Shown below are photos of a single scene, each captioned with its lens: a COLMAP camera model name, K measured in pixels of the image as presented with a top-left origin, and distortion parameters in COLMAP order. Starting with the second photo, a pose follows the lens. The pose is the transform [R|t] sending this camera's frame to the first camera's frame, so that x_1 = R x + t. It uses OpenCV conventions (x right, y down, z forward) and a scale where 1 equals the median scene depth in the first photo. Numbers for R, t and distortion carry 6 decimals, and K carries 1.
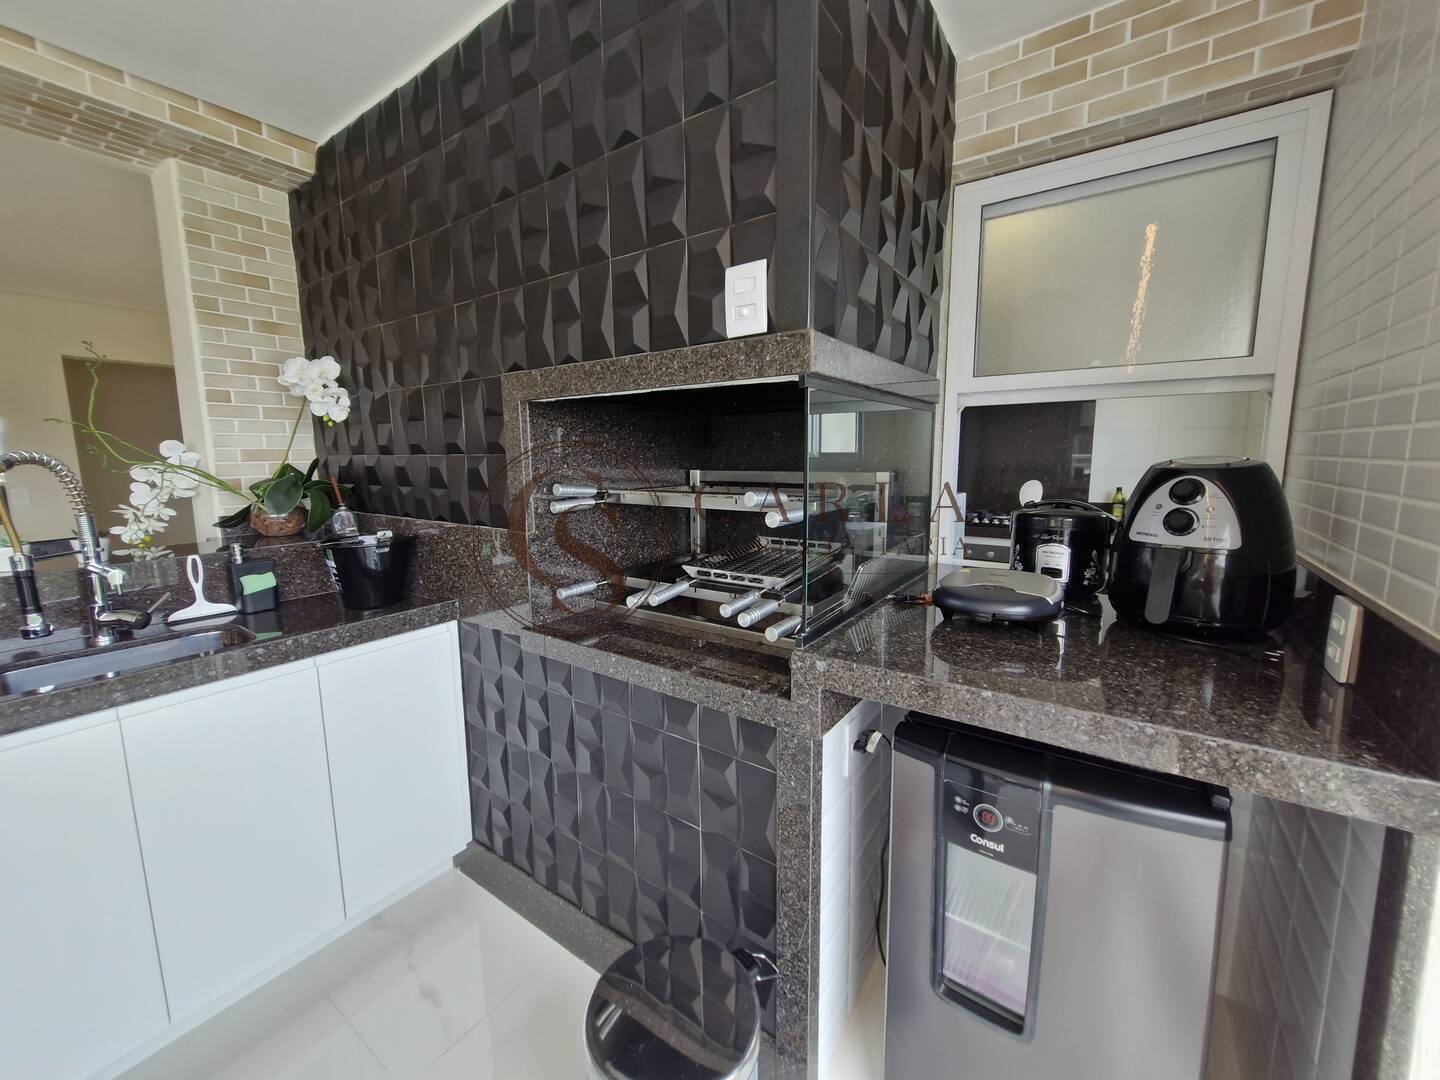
lens RADIAL K [[563.5, 0, 724.9], [0, 563.5, 534.9], [0, 0, 1]] dist [0.000112, -0.000300]
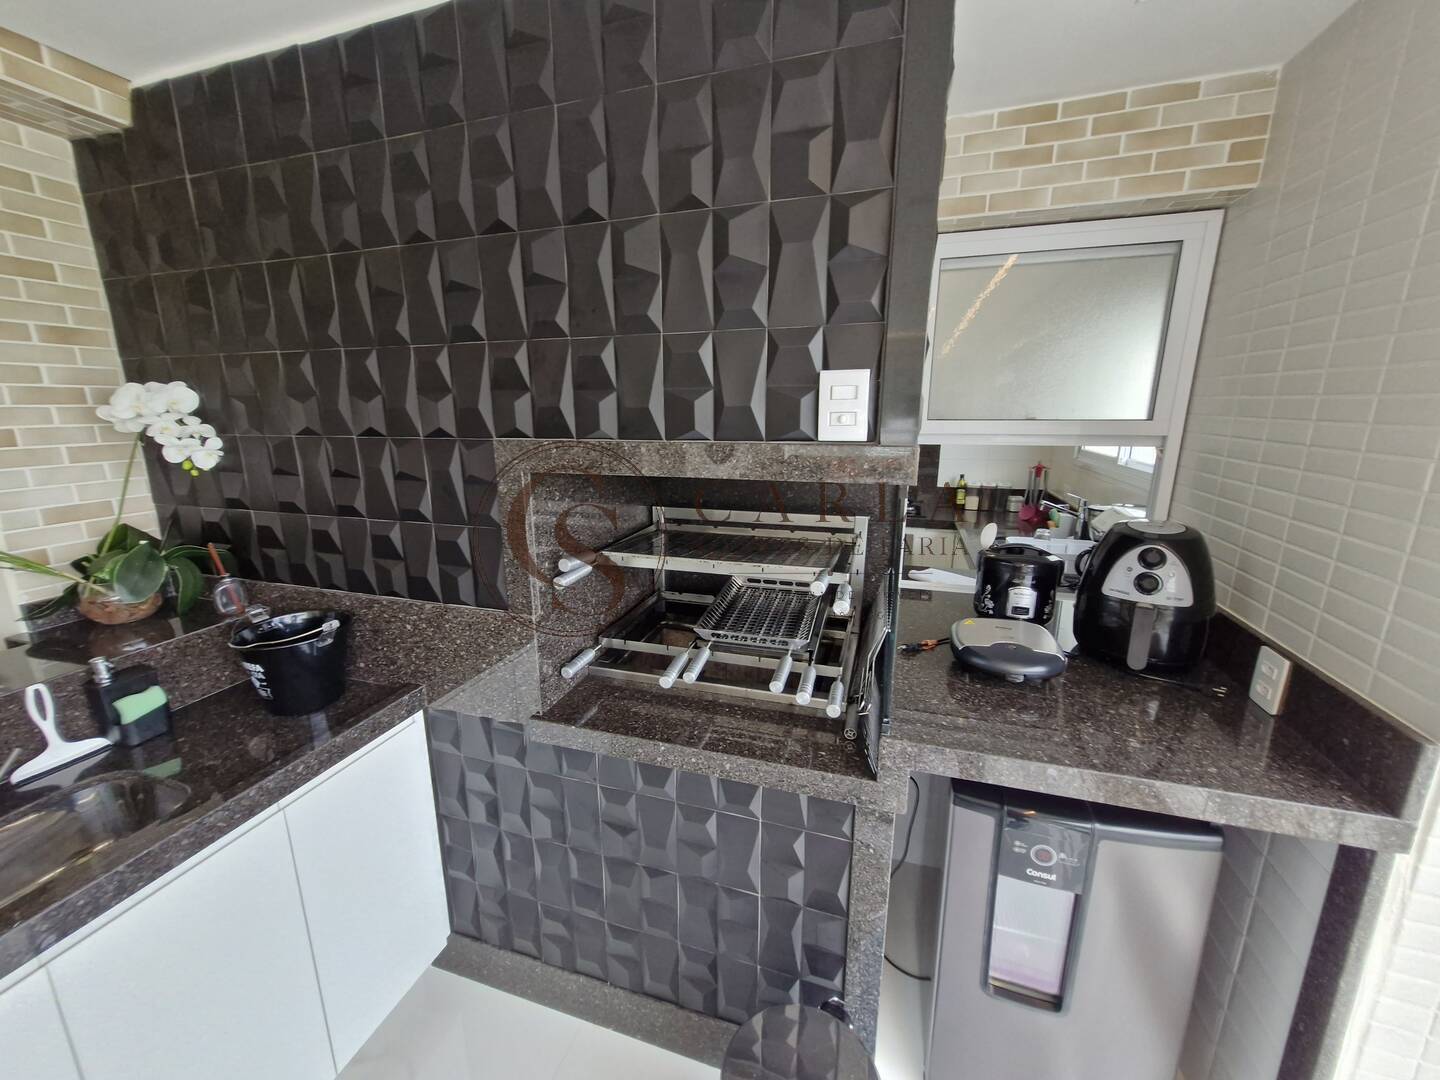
lens RADIAL K [[563.5, 0, 711.3], [0, 563.5, 540.9], [0, 0, 1]] dist [0.000112, -0.000300]
pose [[0.956571, -0.065476, 0.284050, -0.367536], [0.038824, 0.994382, 0.098469, -0.223801], [-0.288901, -0.083165, 0.953740, 0.088401]]
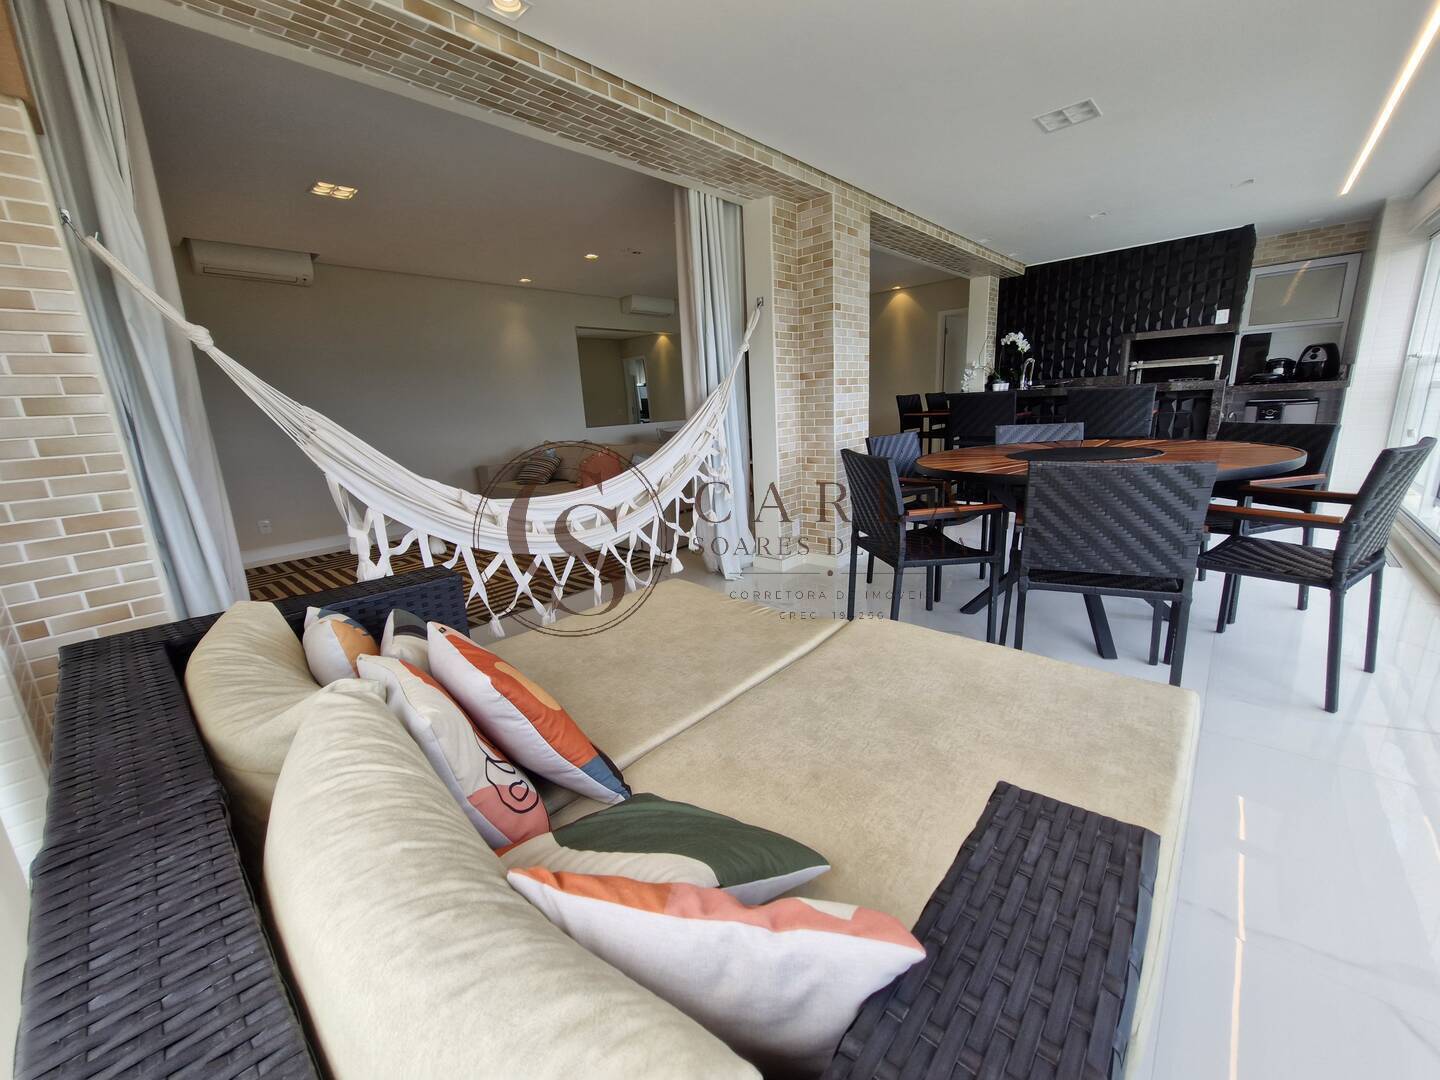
lens RADIAL K [[563.5, 0, 711.2], [0, 563.5, 537.7], [0, 0, 1]] dist [0.000112, -0.000300]
pose [[0.989476, -0.015376, -0.143881, -3.029520], [0.029719, 0.994736, 0.098071, 0.744639], [0.141615, -0.101314, 0.984724, -3.874614]]
